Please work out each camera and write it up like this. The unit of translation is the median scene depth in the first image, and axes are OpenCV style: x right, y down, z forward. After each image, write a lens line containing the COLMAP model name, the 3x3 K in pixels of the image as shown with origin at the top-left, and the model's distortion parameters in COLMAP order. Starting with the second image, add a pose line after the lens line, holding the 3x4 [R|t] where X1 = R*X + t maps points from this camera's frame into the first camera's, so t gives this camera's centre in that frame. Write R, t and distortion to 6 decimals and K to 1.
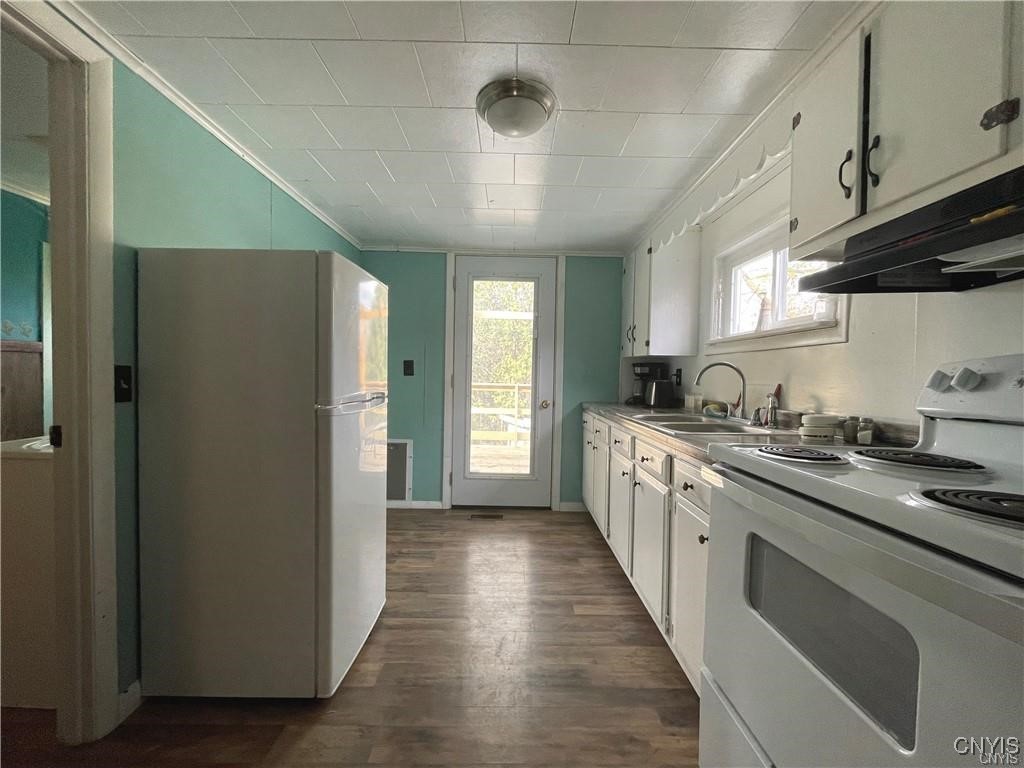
lens RADIAL K [[412.6, 0, 514.9], [0, 412.6, 382.2], [0, 0, 1]] dist [-0.003557, 0.000710]
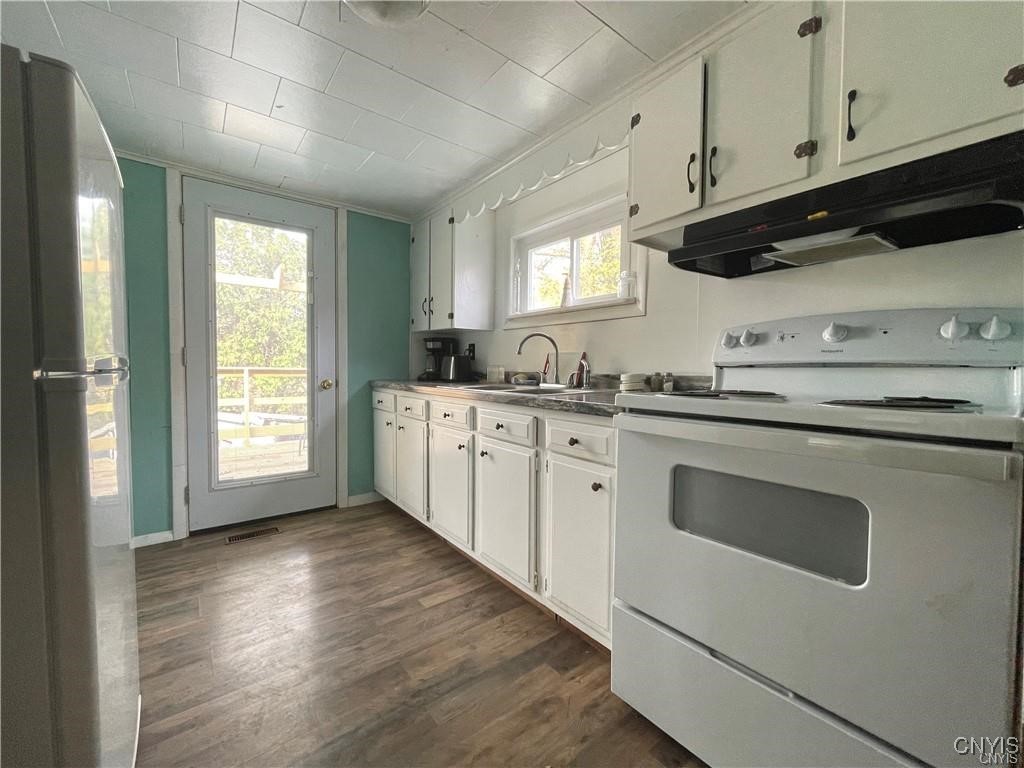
lens RADIAL K [[412.6, 0, 515.7], [0, 412.6, 382.6], [0, 0, 1]] dist [-0.003557, 0.000710]
pose [[0.794922, -0.036595, 0.605607, -0.194169], [0.016781, 0.999124, 0.038347, 0.036285], [-0.606480, -0.020320, 0.794839, 0.155809]]
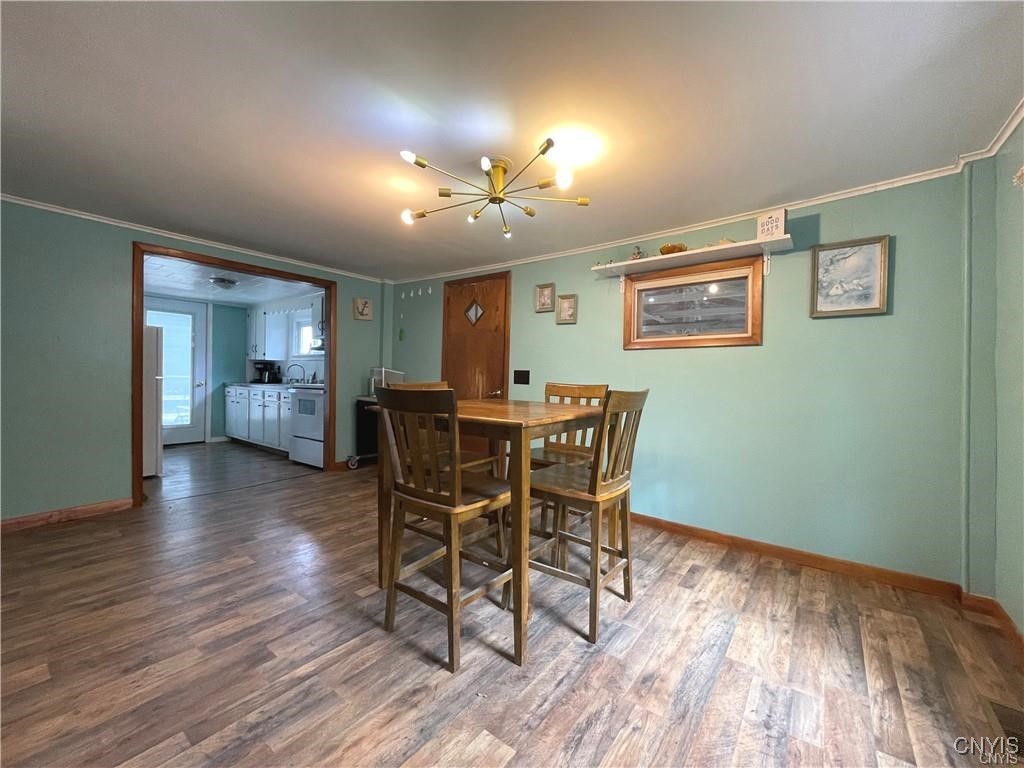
lens RADIAL K [[412.6, 0, 513.0], [0, 412.6, 385.1], [0, 0, 1]] dist [-0.003557, 0.000710]
pose [[0.622553, -0.014486, 0.782444, -0.736663], [0.006733, 0.999891, 0.013155, 0.066644], [-0.782549, -0.002922, 0.622582, -1.807205]]
